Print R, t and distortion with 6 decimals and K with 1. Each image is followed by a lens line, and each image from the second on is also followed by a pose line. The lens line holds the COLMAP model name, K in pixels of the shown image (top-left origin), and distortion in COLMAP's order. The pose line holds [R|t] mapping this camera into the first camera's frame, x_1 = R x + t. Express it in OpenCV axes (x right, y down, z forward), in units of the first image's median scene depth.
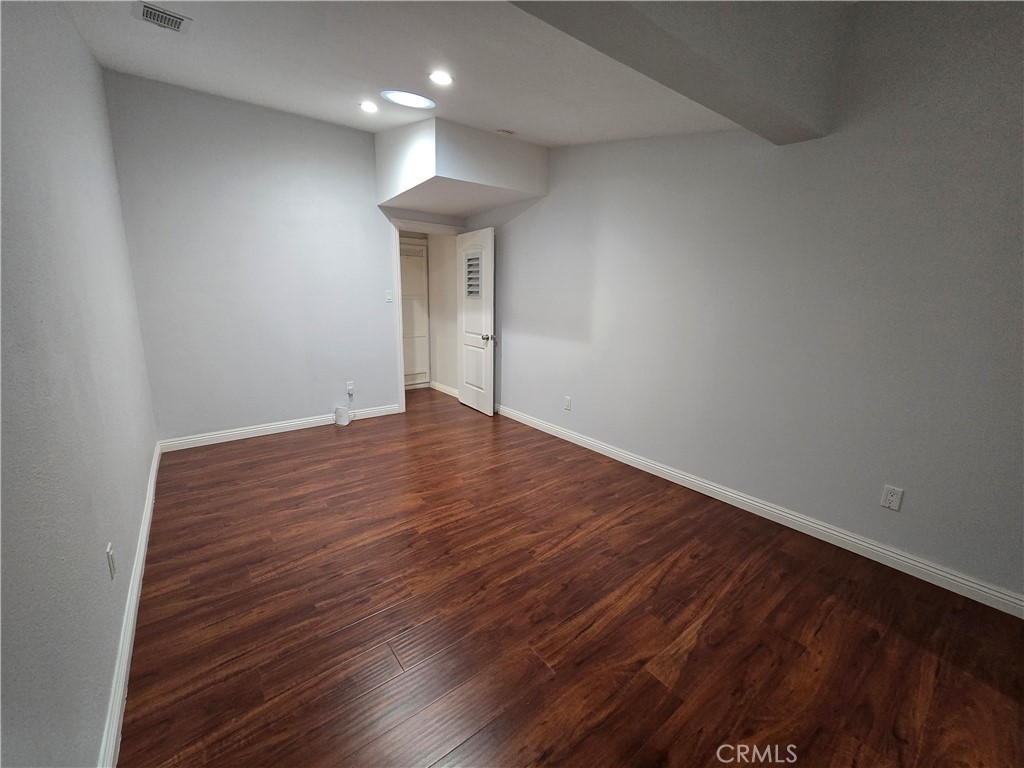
lens RADIAL K [[419.5, 0, 514.4], [0, 419.5, 377.5], [0, 0, 1]] dist [0.000433, -0.004402]
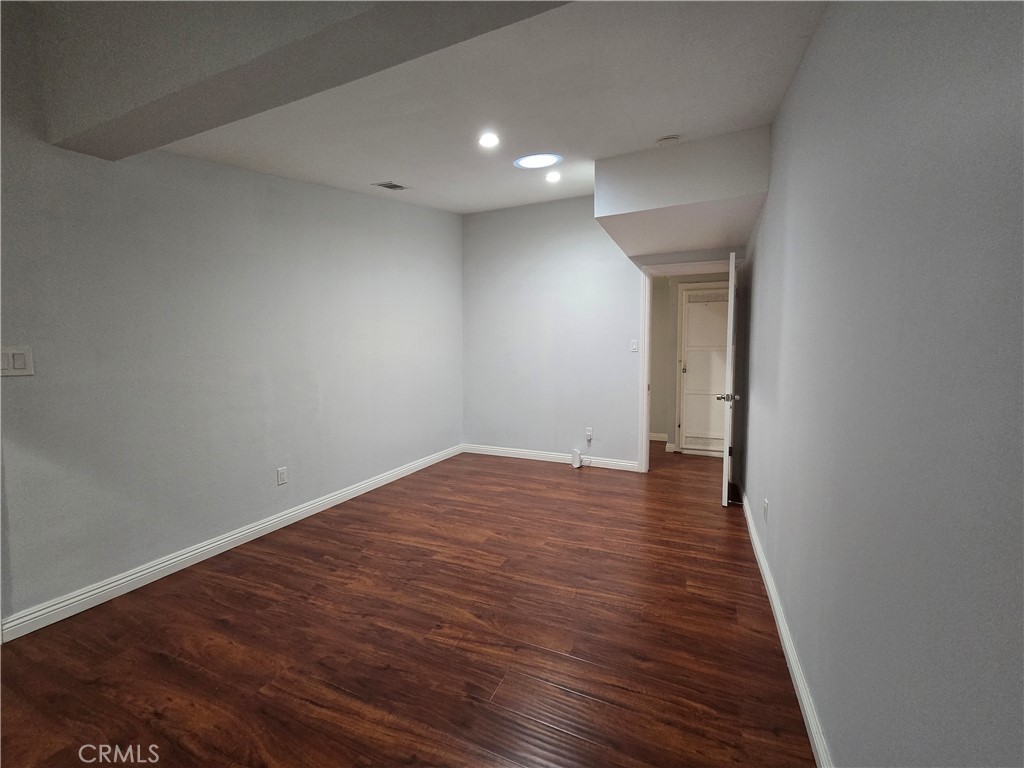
lens RADIAL K [[420.6, 0, 510.4], [0, 420.6, 372.7], [0, 0, 1]] dist [0.000917, -0.003485]
pose [[0.470294, 0.033451, -0.881876, 0.682311], [-0.167468, 0.984507, -0.051965, -0.058605], [0.866475, 0.172125, 0.468609, 0.511129]]
